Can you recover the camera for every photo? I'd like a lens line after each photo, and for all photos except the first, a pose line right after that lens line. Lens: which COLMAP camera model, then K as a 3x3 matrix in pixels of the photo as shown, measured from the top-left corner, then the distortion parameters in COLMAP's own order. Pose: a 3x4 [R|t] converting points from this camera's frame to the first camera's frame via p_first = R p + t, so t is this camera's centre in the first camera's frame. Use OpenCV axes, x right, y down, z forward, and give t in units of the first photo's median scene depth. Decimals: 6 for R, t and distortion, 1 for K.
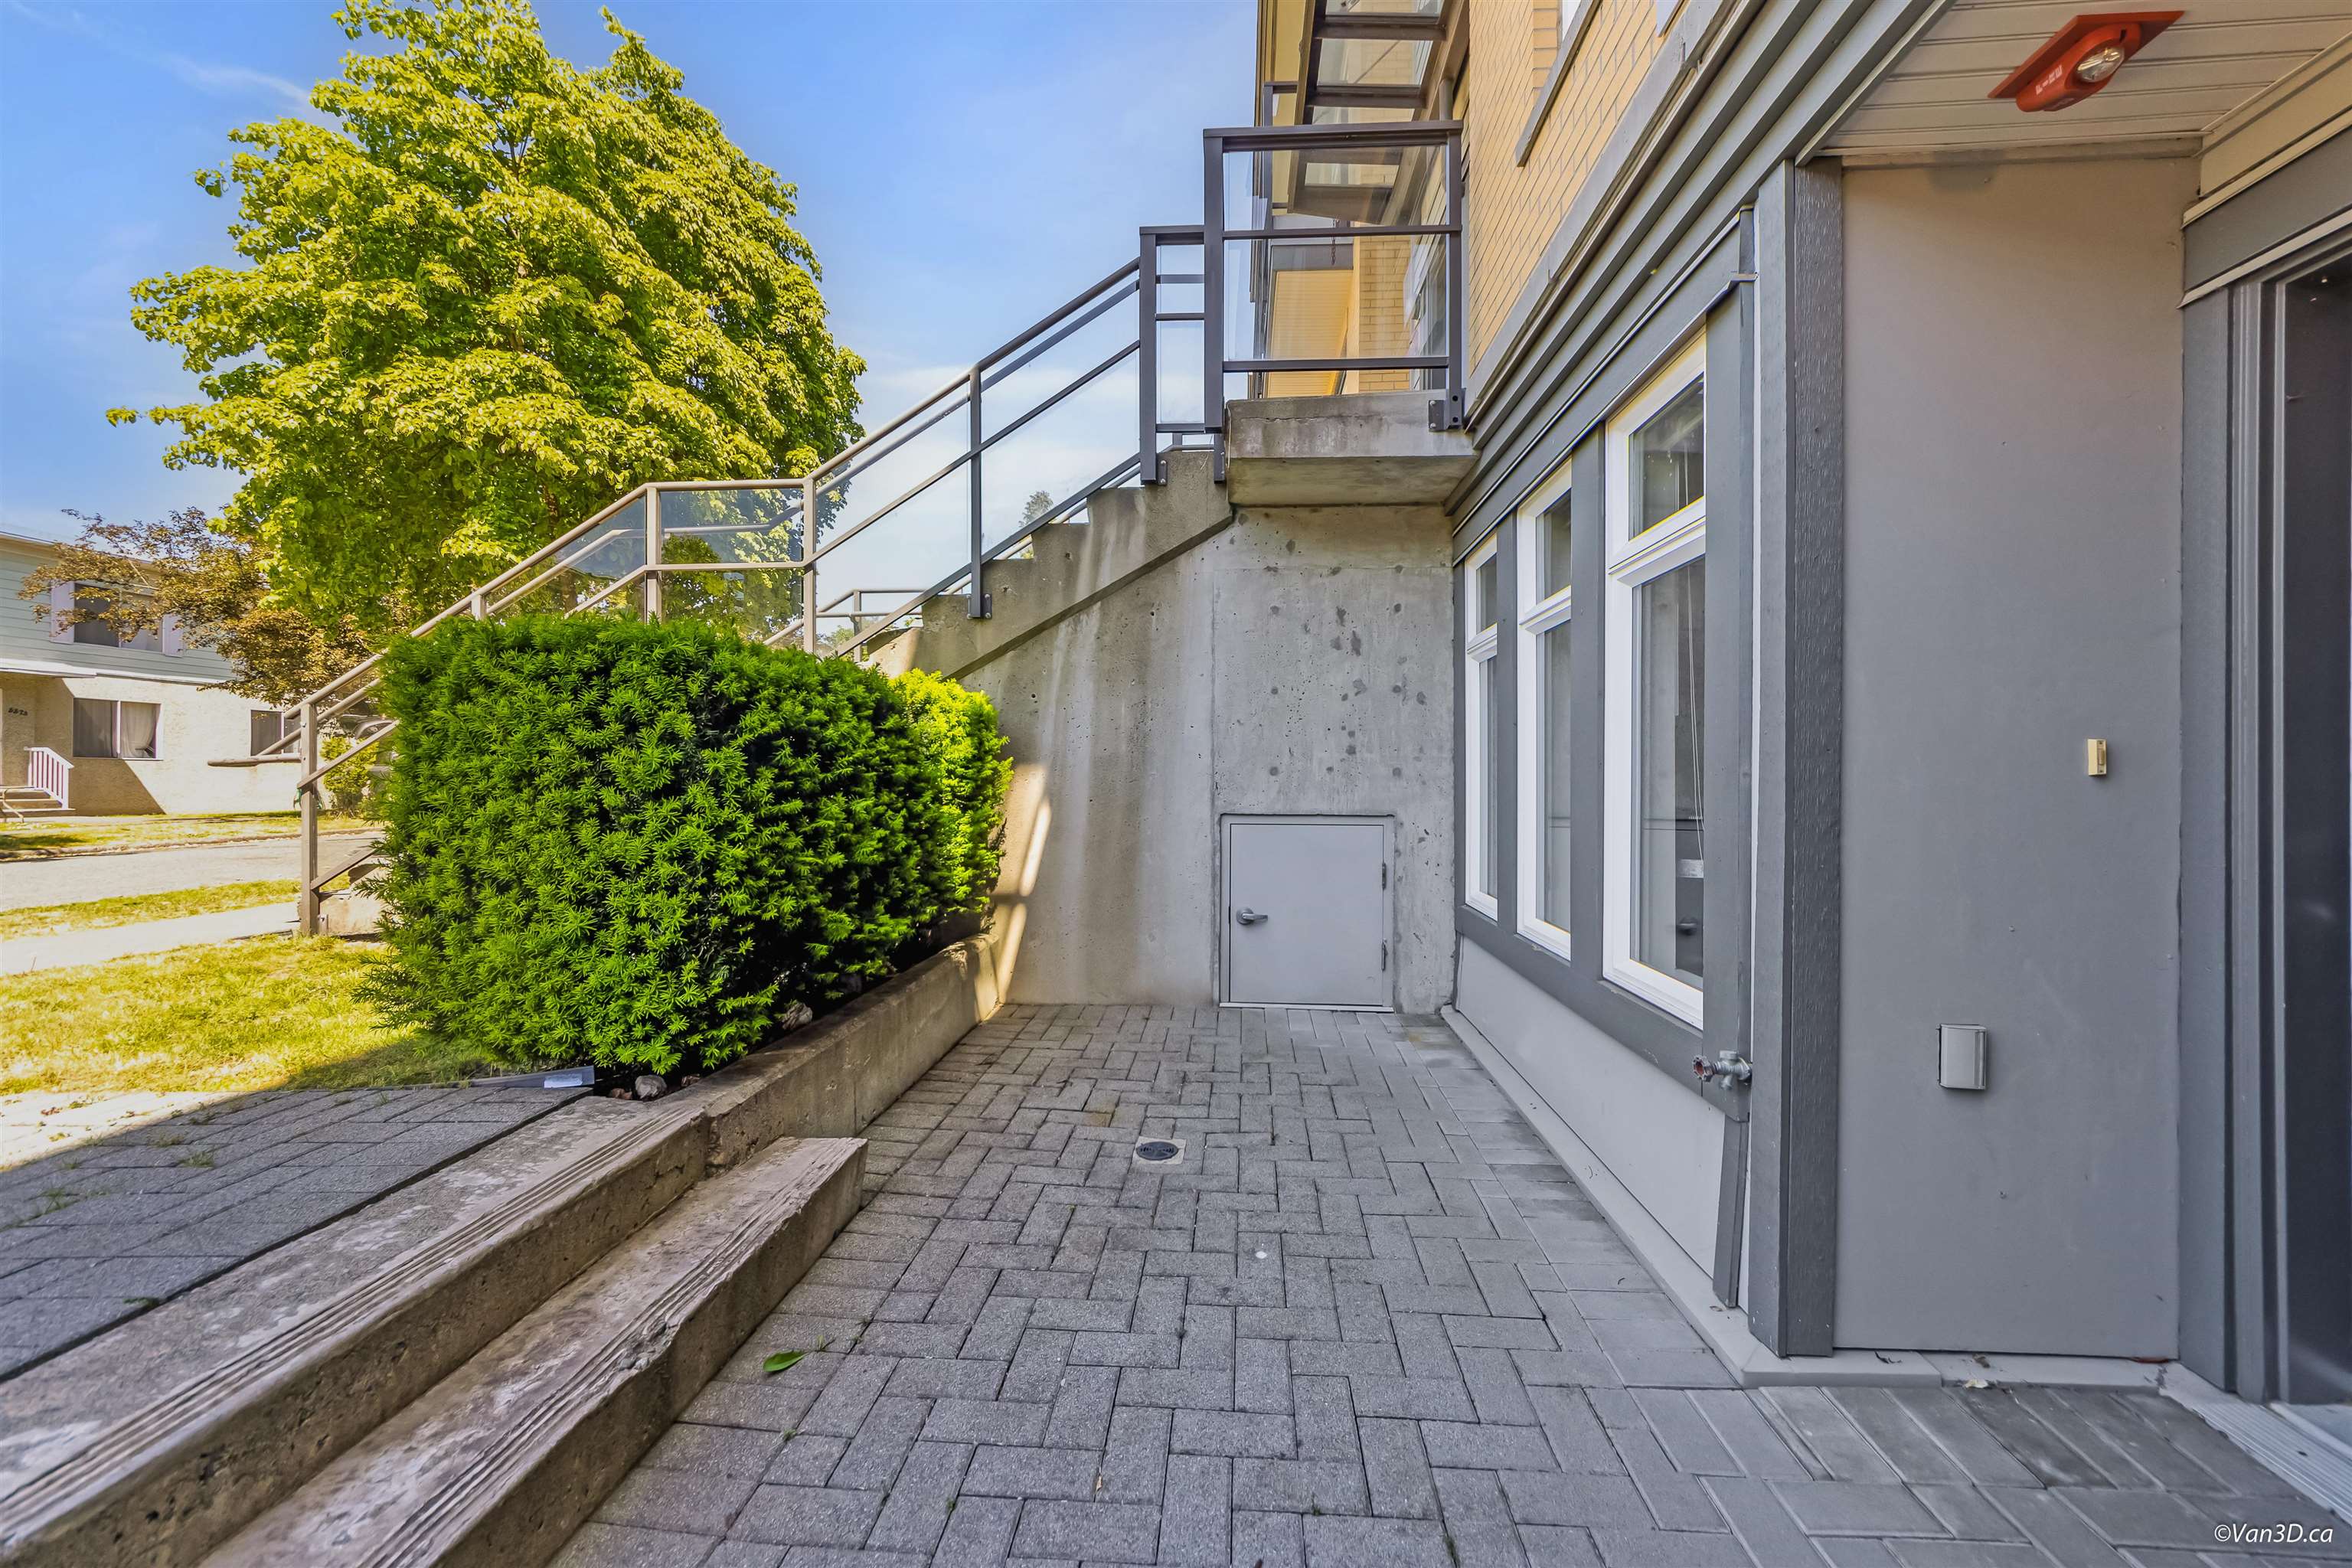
lens RADIAL K [[919.6, 0, 1211.4], [0, 919.6, 777.2], [0, 0, 1]] dist [0.005110, -0.002409]
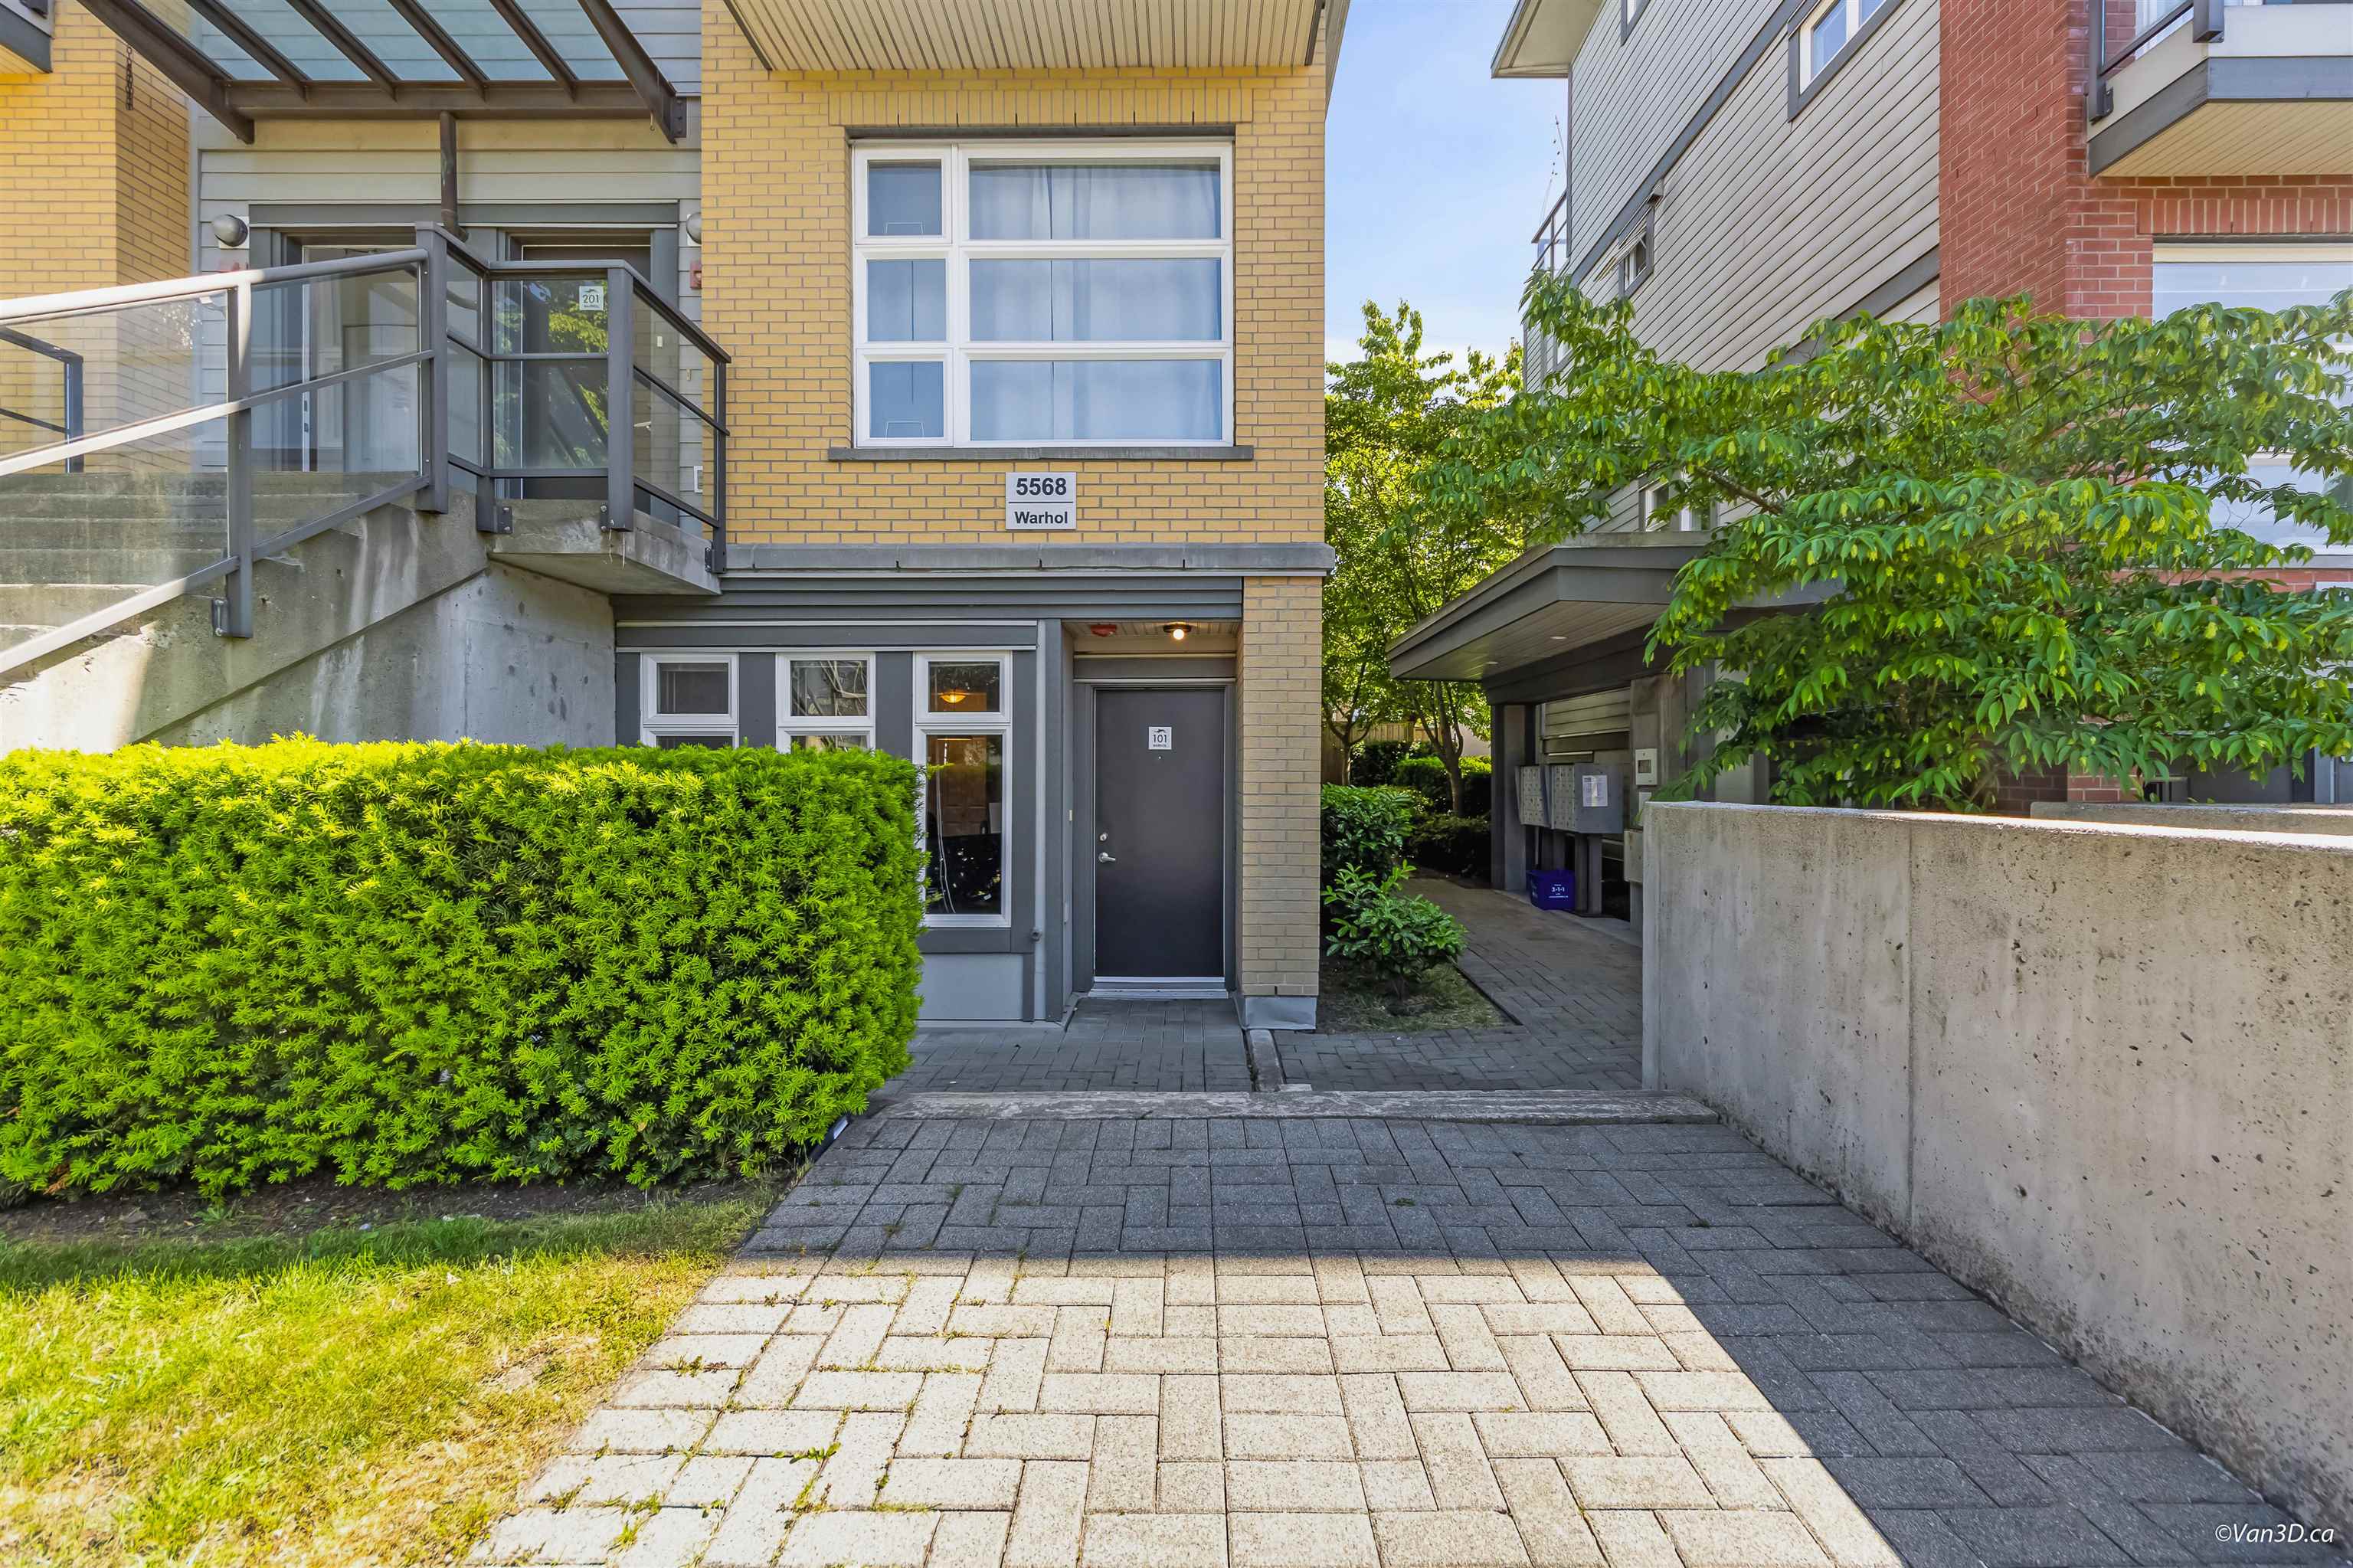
lens RADIAL K [[968.6, 0, 1170.5], [0, 968.6, 749.7], [0, 0, 1]] dist [0.003571, -0.002532]
pose [[-0.056126, 0.012906, 0.998340, -1.129691], [-0.004752, 0.999902, -0.013194, -0.093052], [-0.998412, -0.005485, -0.056059, 0.379792]]
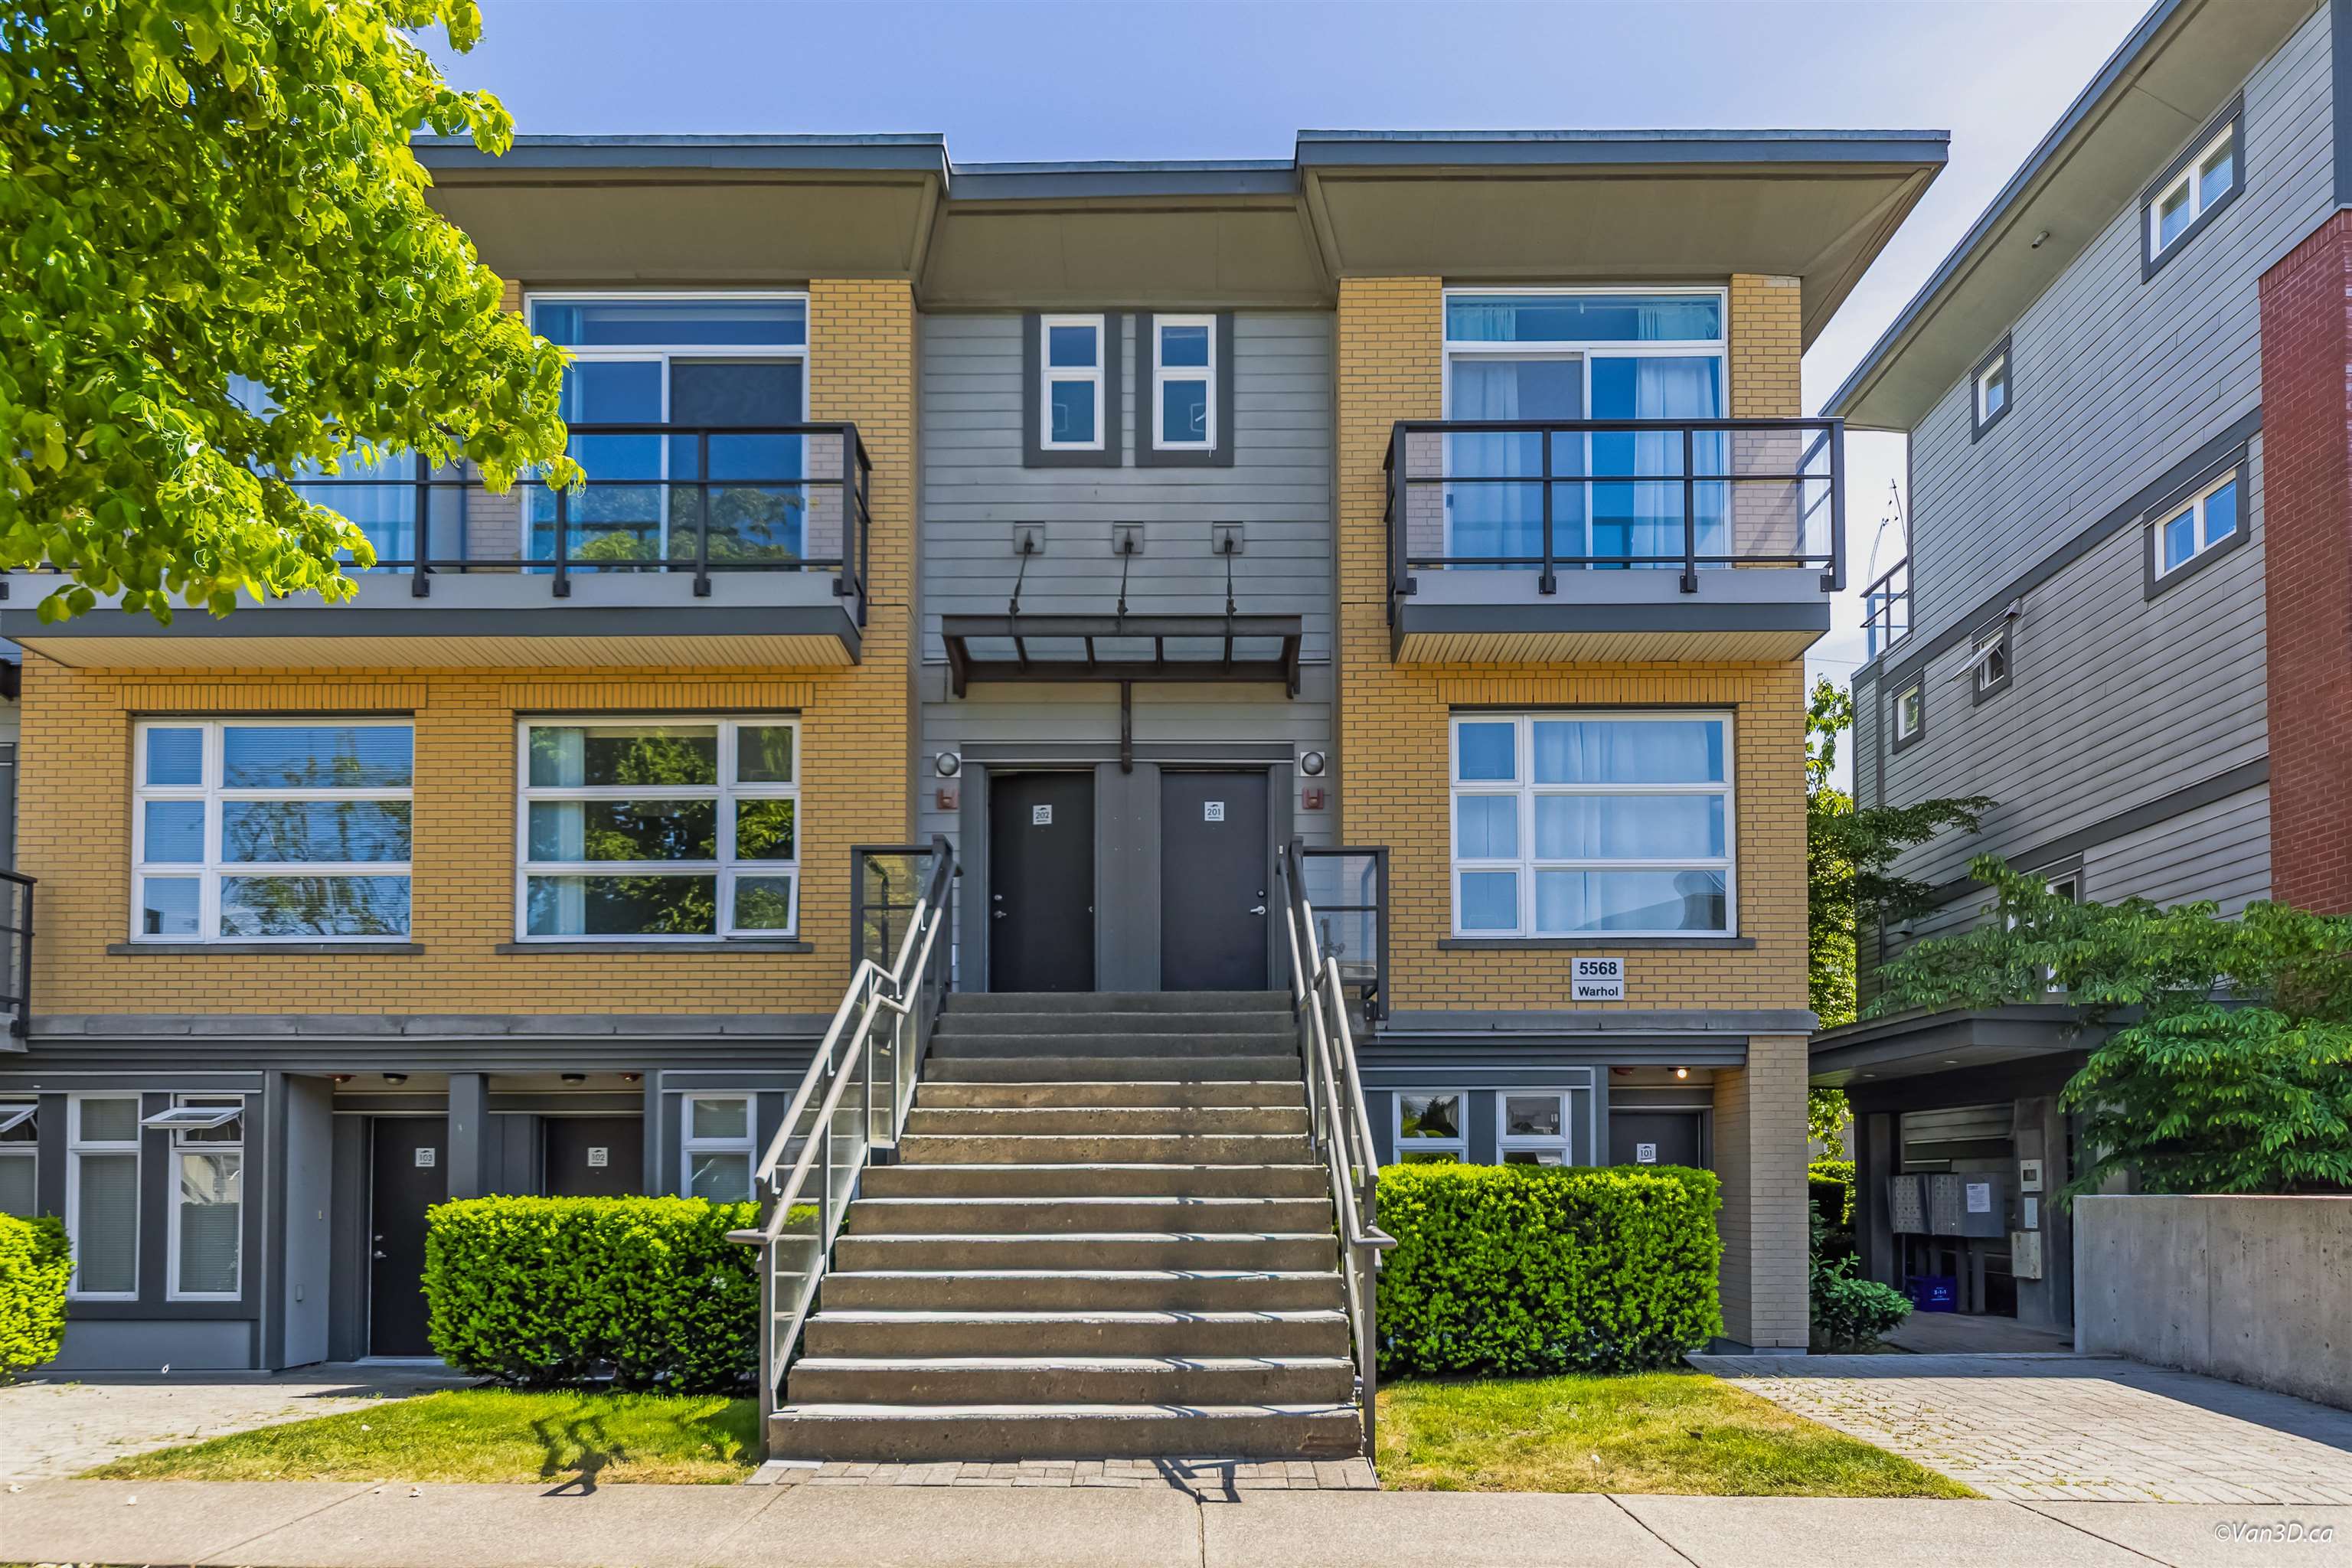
lens RADIAL K [[1452.5, 0, 1222.6], [0, 1452.5, 1115.7], [0, 0, 1]] dist [-0.003271, 0.004140]
pose [[-0.053000, 0.037862, 0.997876, -2.456948], [-0.002786, 0.999271, -0.038063, -0.093582], [-0.998591, -0.004797, -0.052856, 1.334969]]
